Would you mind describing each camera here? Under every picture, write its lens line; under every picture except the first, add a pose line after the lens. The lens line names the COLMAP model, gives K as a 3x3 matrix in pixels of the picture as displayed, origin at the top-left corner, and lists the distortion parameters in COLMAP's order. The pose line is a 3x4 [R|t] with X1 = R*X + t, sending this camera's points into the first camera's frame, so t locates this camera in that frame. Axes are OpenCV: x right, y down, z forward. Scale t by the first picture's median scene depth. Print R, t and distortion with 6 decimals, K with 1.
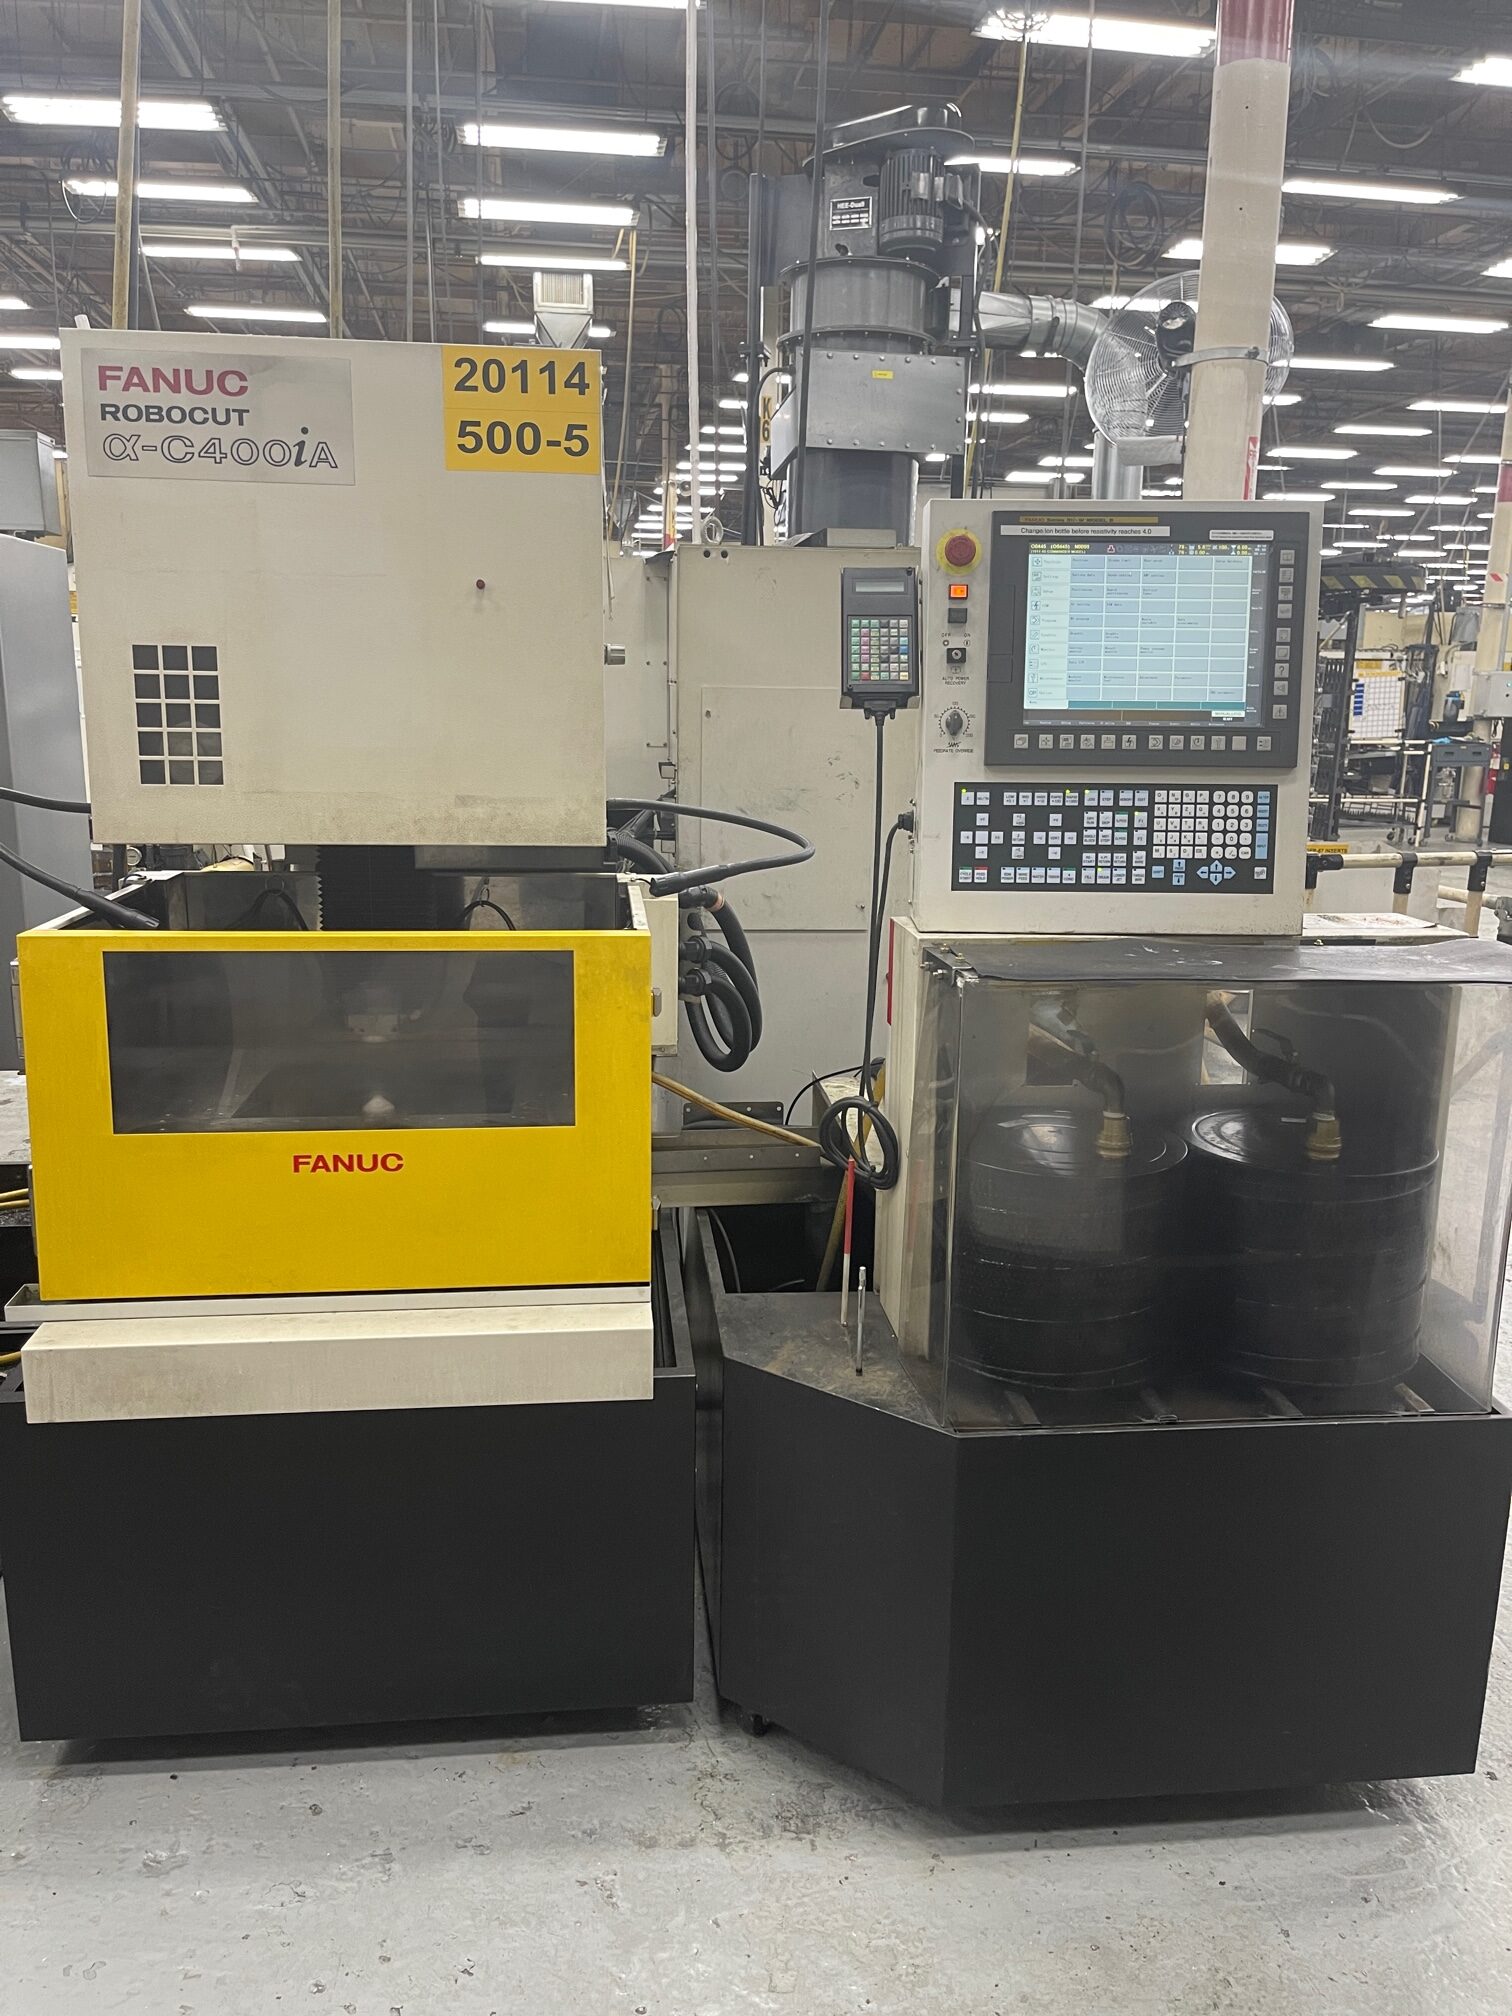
lens RADIAL K [[1523.2, 0, 756.0], [0, 1523.2, 1008.0], [0, 0, 1]] dist [0.048942, -0.031352]
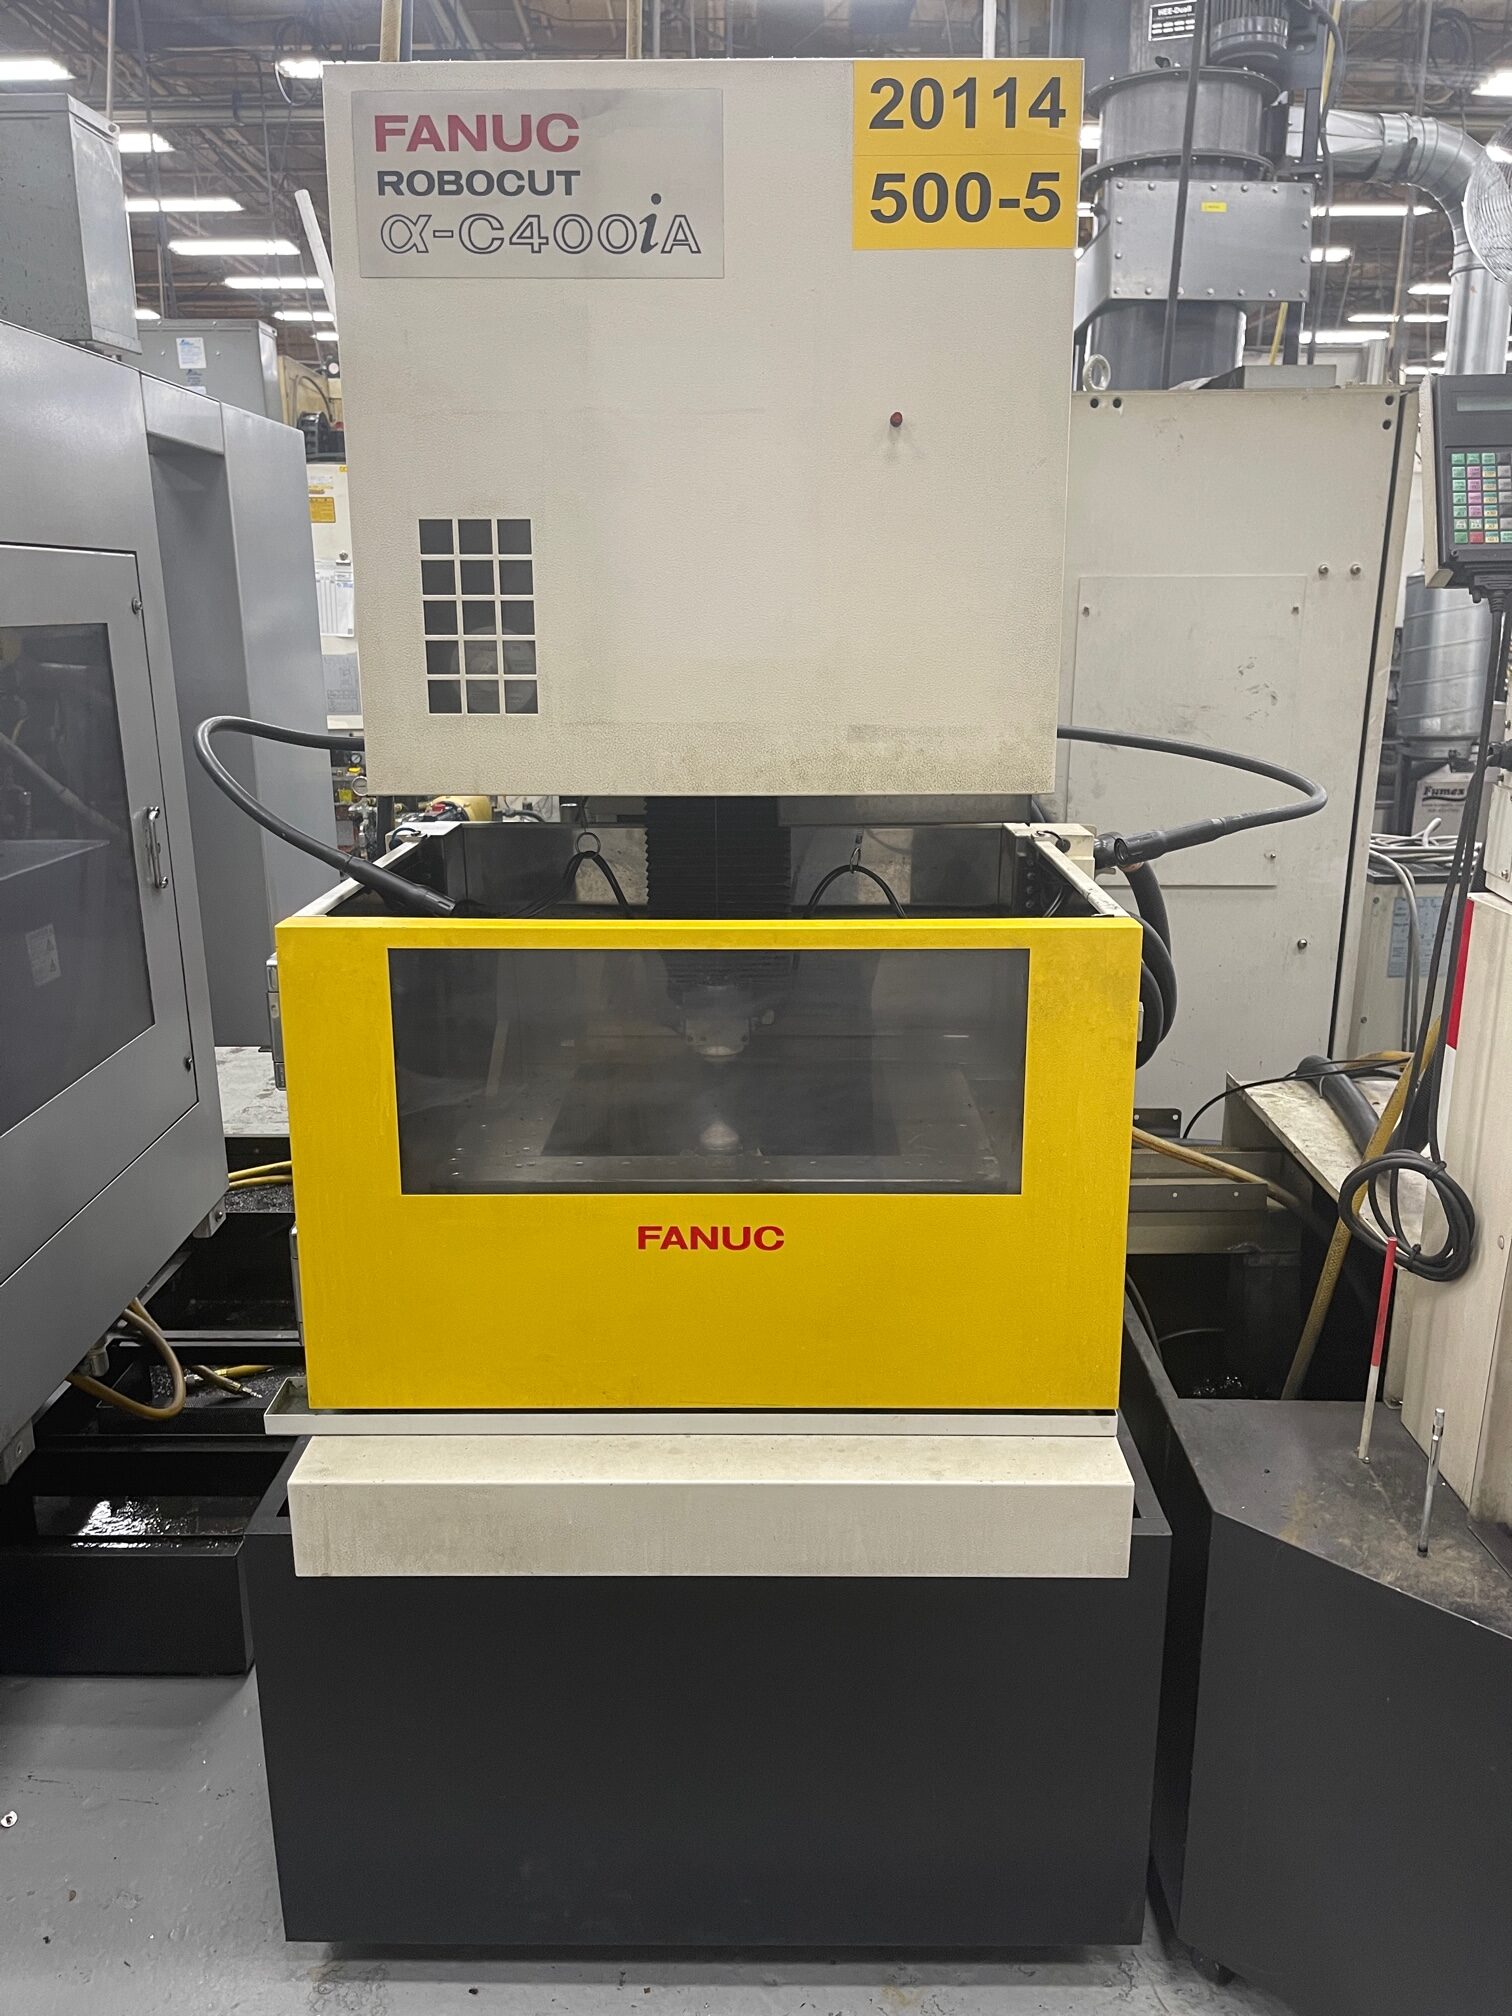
lens RADIAL K [[1452.6, 0, 743.4], [0, 1452.6, 1007.1], [0, 0, 1]] dist [0.080006, -0.103908]
pose [[0.993894, 0.014904, -0.109327, -0.172855], [-0.008202, 0.998074, 0.061494, -0.049771], [0.110033, -0.060221, 0.992102, 0.313325]]
